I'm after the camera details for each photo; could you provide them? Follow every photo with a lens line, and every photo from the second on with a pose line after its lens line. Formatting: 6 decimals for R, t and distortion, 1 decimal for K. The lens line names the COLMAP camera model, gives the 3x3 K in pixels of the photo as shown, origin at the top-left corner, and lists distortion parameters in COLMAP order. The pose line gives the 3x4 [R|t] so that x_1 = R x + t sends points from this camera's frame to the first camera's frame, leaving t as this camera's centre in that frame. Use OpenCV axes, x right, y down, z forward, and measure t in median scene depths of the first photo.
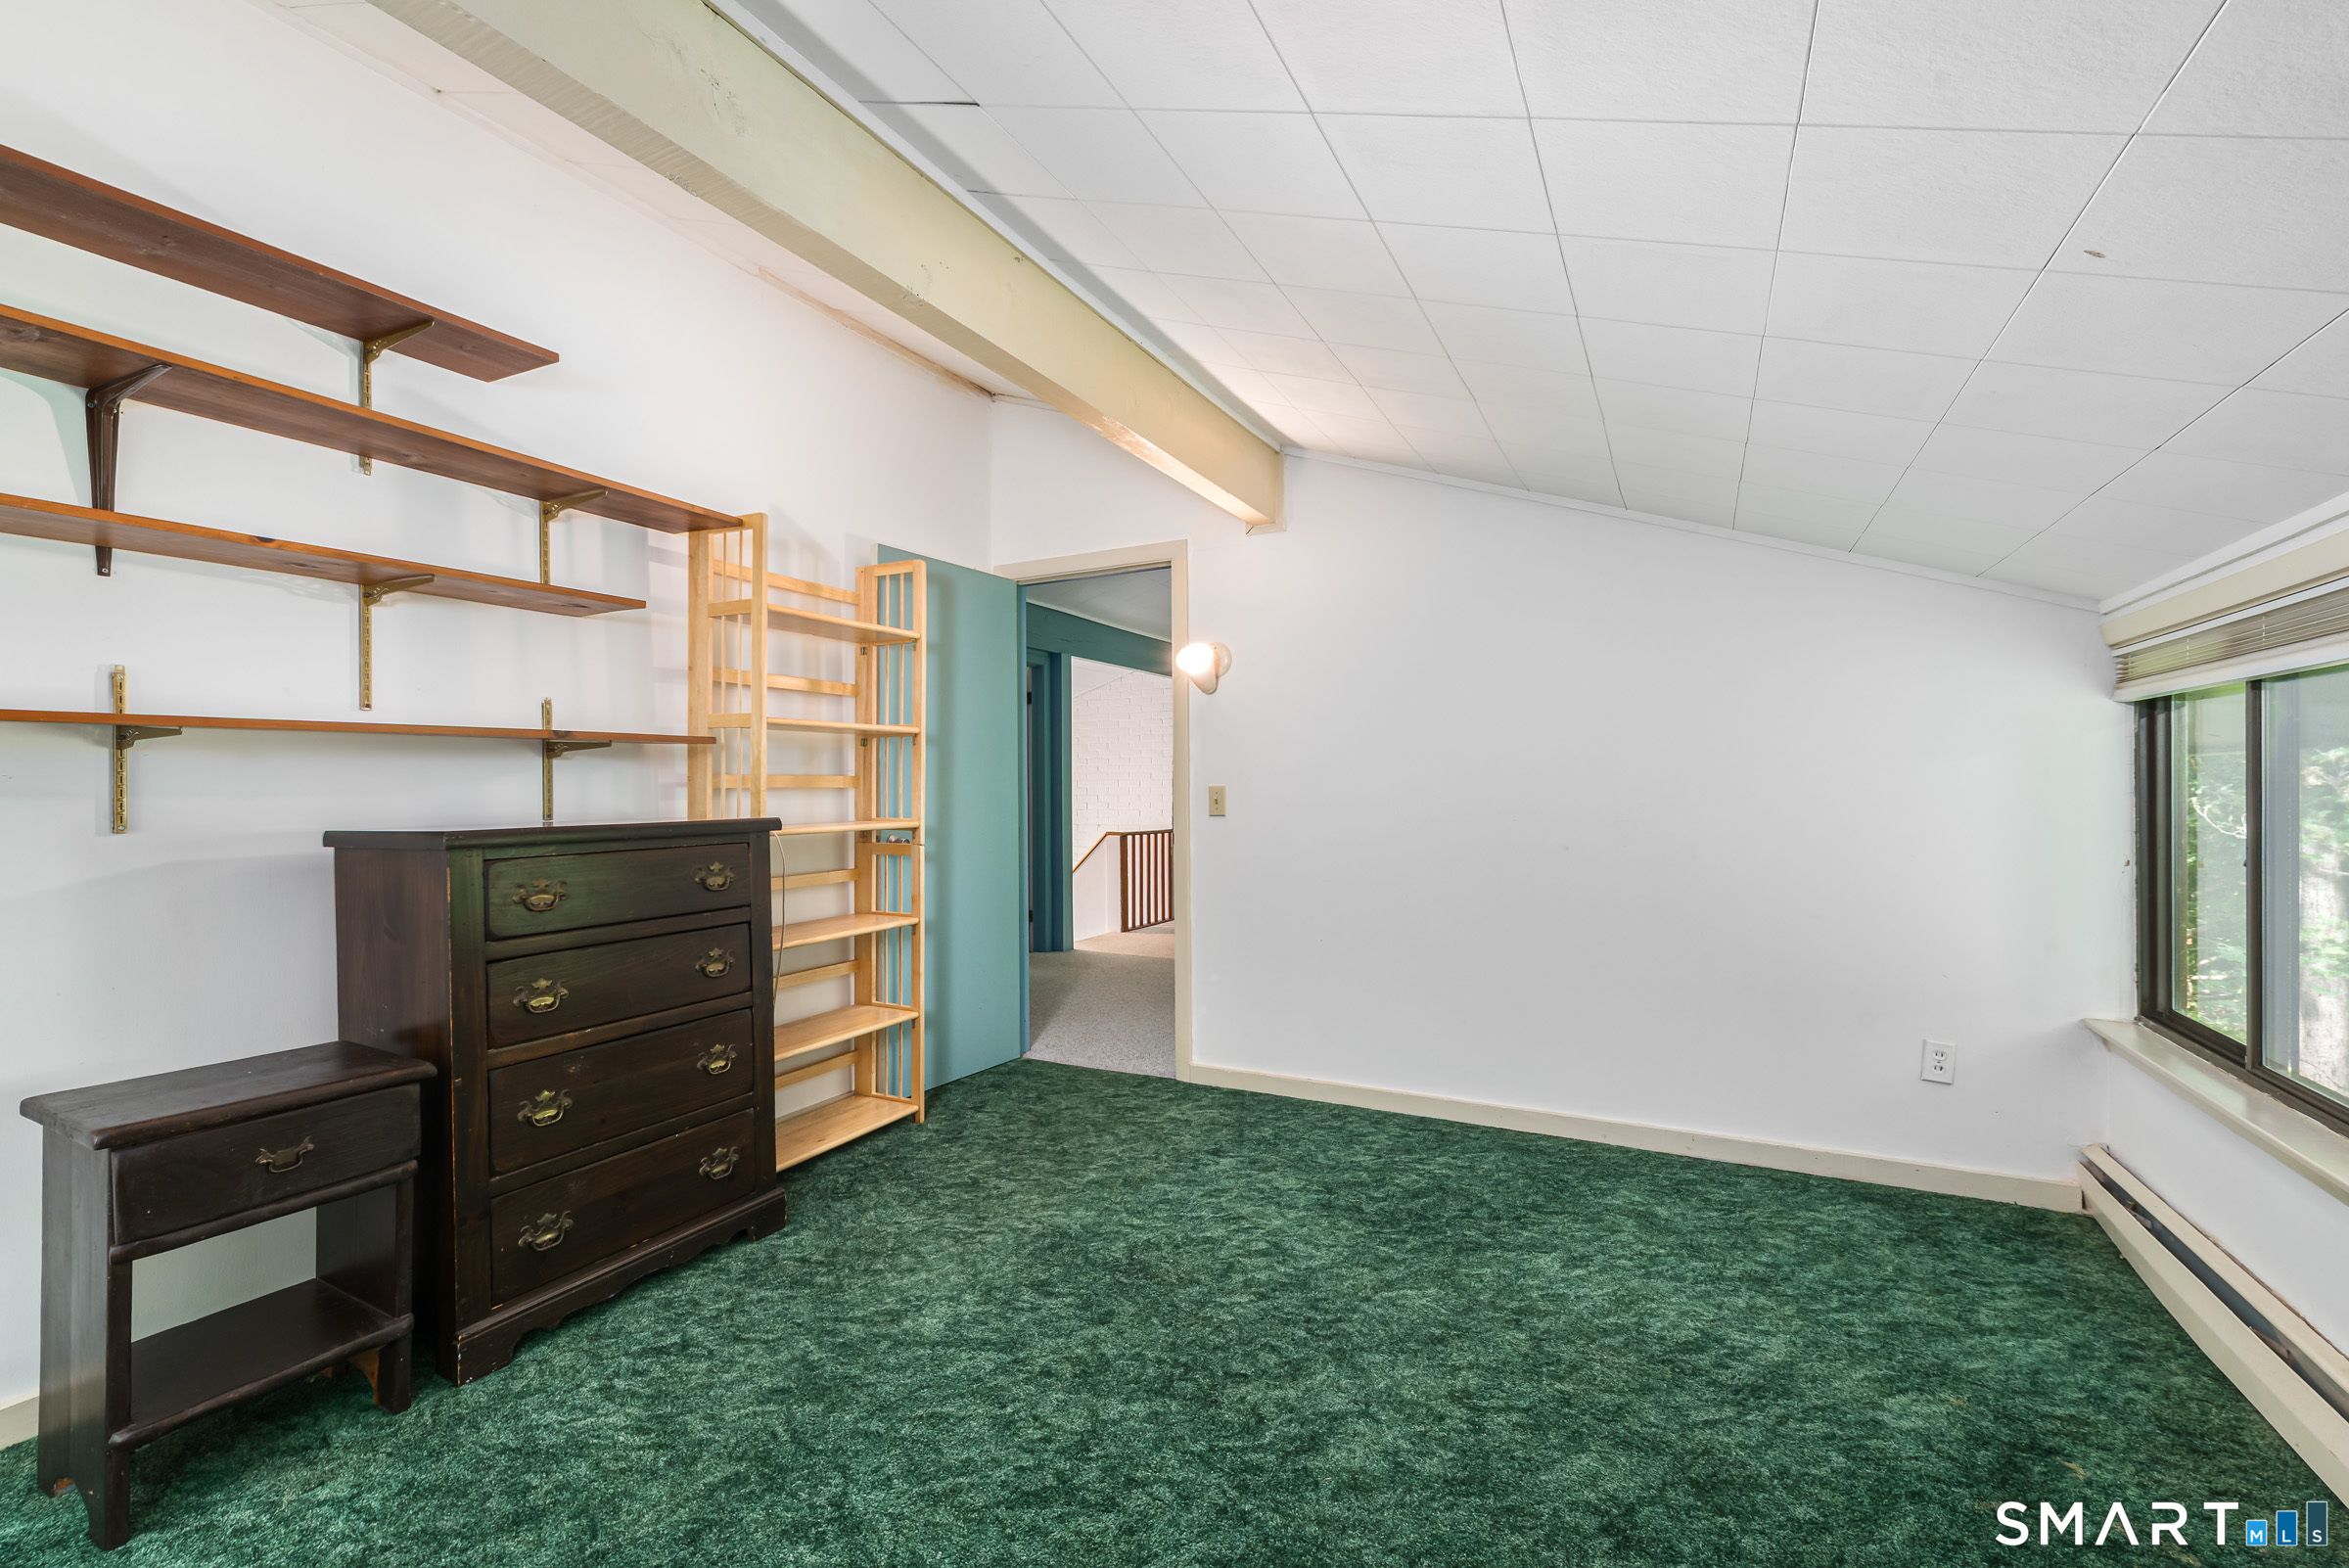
lens RADIAL K [[1015.3, 0, 1172.7], [0, 1015.3, 785.7], [0, 0, 1]] dist [0.000975, -0.000553]
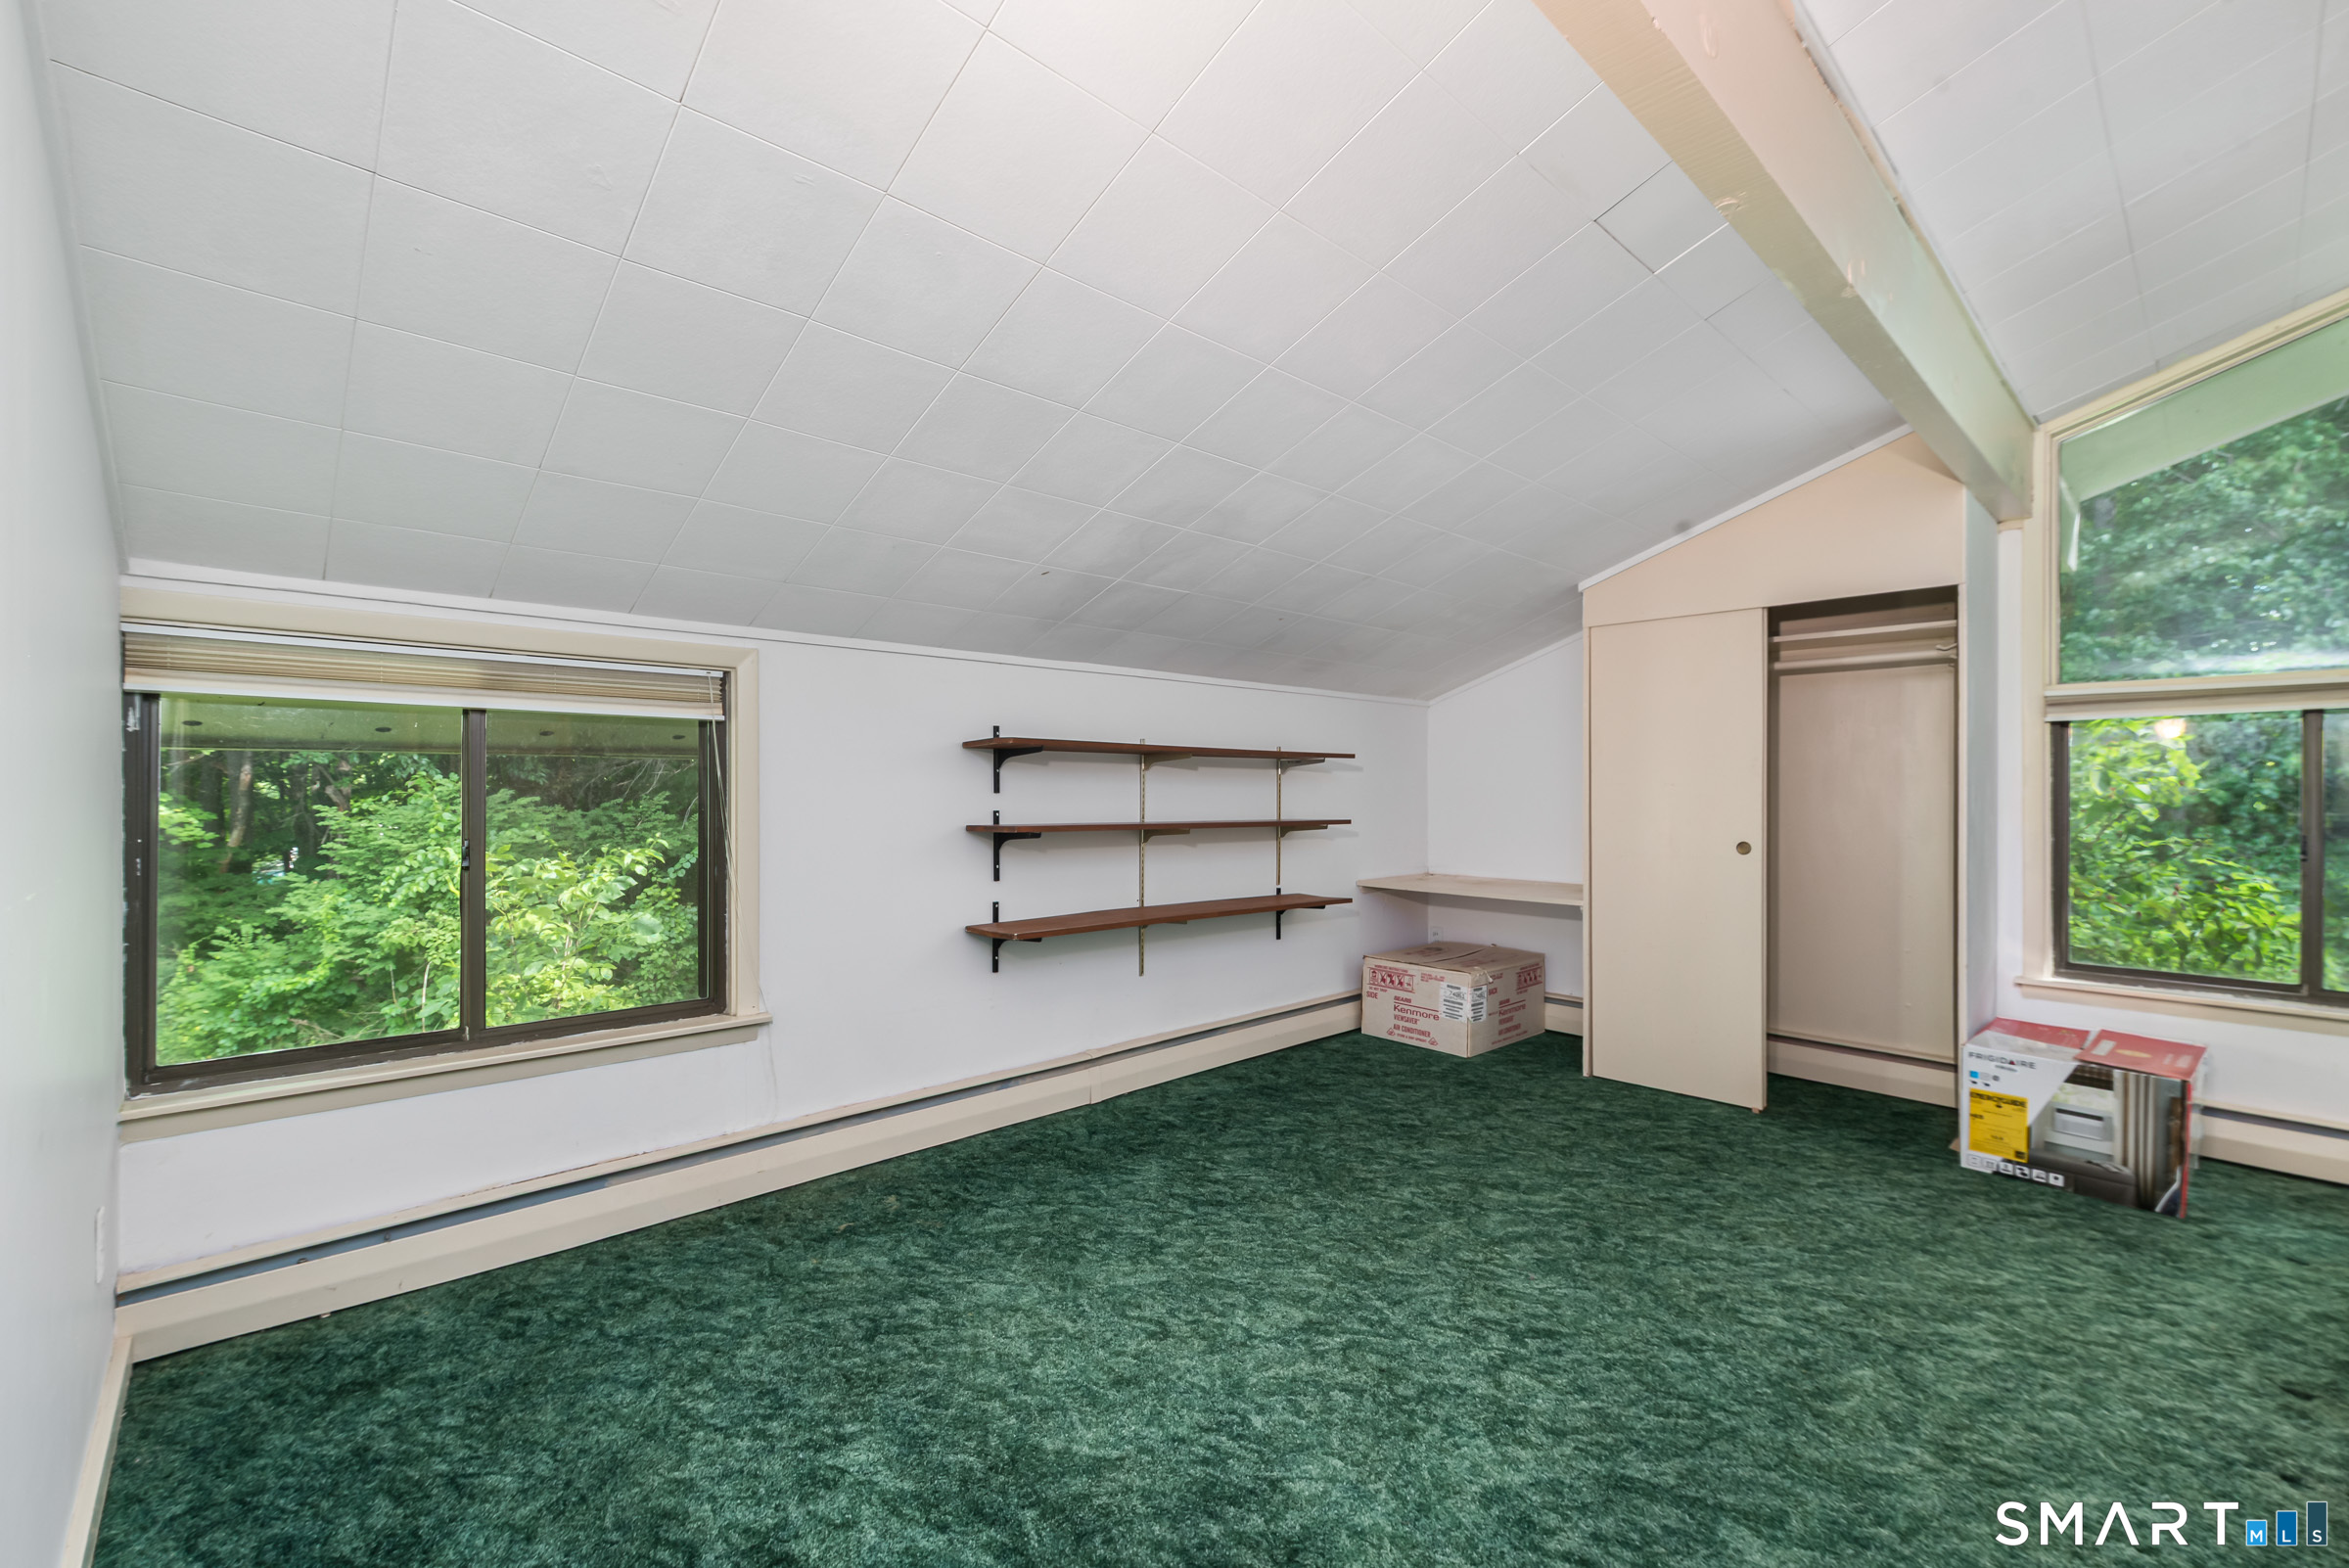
lens RADIAL K [[1015.3, 0, 1161.7], [0, 1015.3, 786.8], [0, 0, 1]] dist [0.000975, -0.000553]
pose [[-0.939813, 0.004795, 0.341655, -0.106856], [0.003463, 0.999984, -0.004509, -0.005062], [-0.341671, -0.003054, -0.939815, 2.016783]]
